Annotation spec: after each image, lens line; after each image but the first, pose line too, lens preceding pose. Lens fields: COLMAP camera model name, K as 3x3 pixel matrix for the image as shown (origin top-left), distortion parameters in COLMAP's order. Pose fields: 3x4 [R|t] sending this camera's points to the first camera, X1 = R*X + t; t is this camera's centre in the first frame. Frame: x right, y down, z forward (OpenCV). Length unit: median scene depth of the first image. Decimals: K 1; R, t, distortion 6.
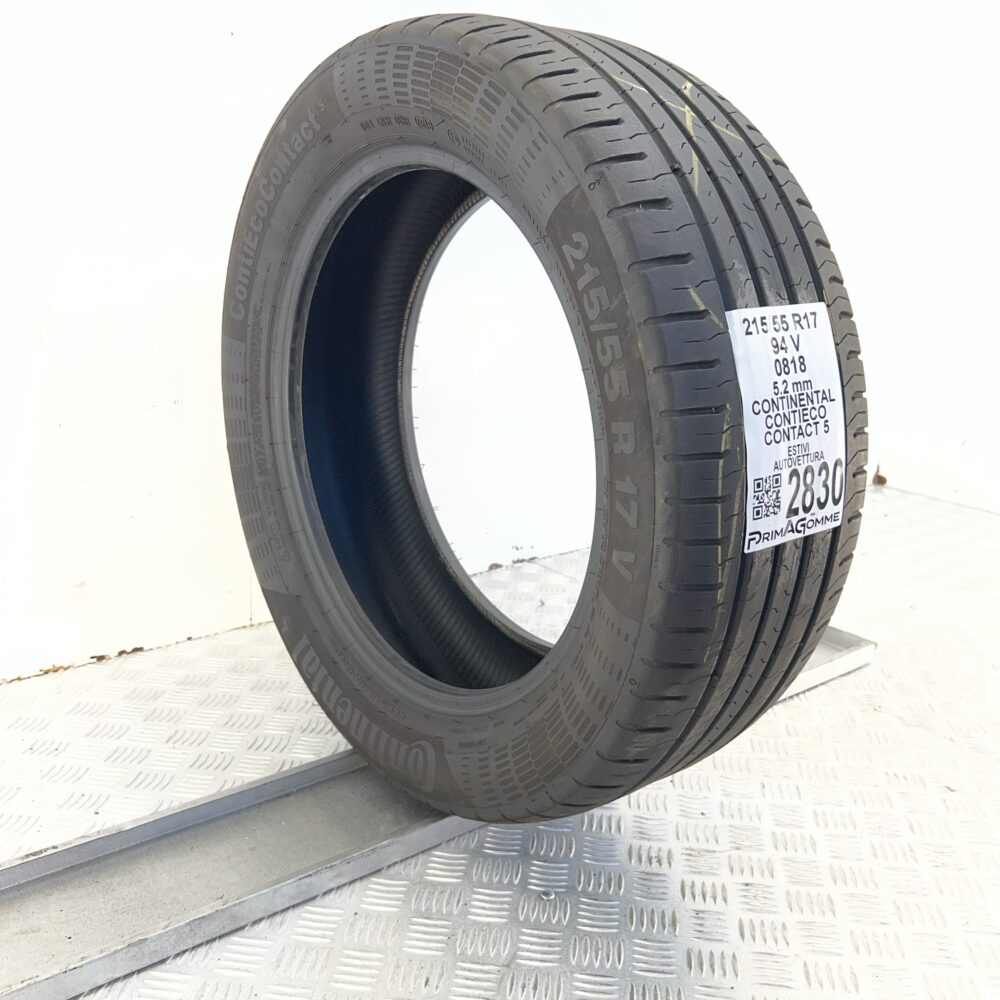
lens RADIAL K [[1034.1, 0, 498.2], [0, 1034.1, 506.9], [0, 0, 1]] dist [0.137641, -0.455929]
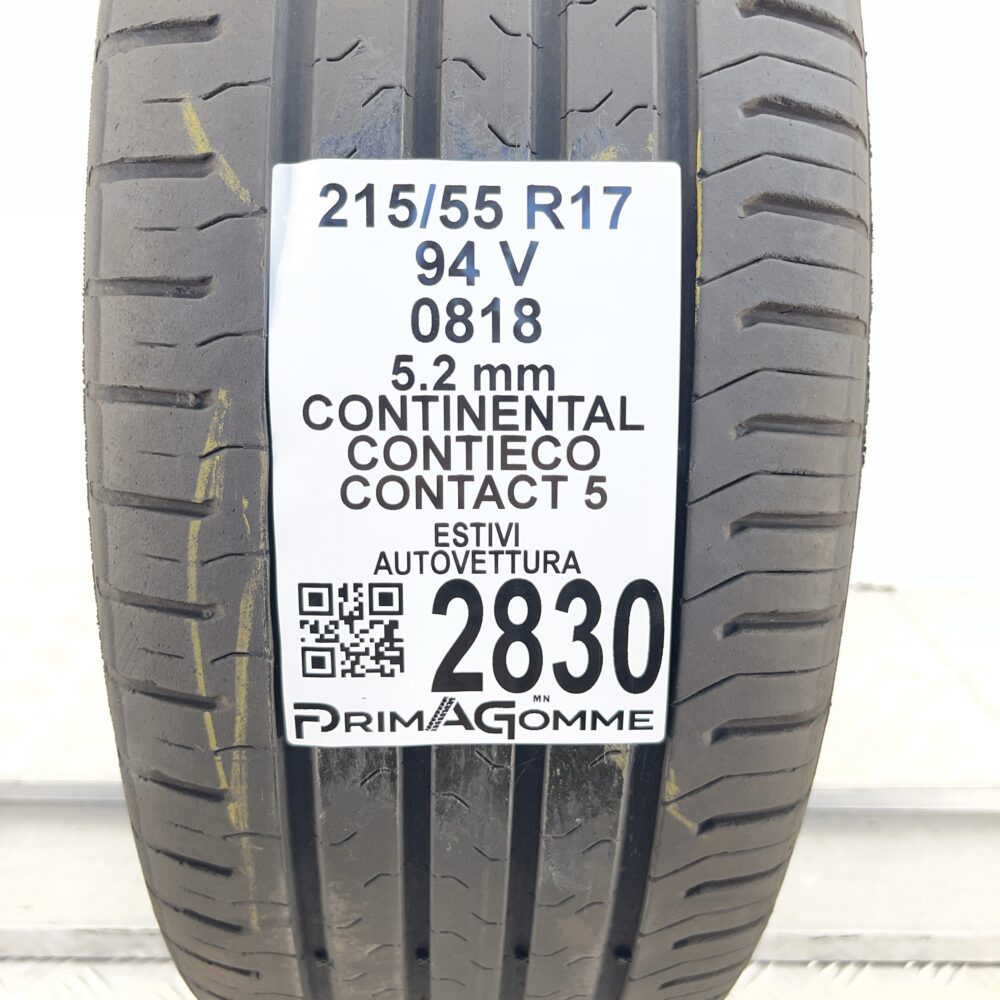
lens RADIAL K [[1034.1, 0, 498.2], [0, 1034.1, 506.9], [0, 0, 1]] dist [0.137641, -0.455929]
pose [[0.800533, 0.210656, -0.561044, 0.515660], [-0.169176, 0.977544, 0.125649, -0.116918], [0.574914, -0.005671, 0.818194, 0.686000]]
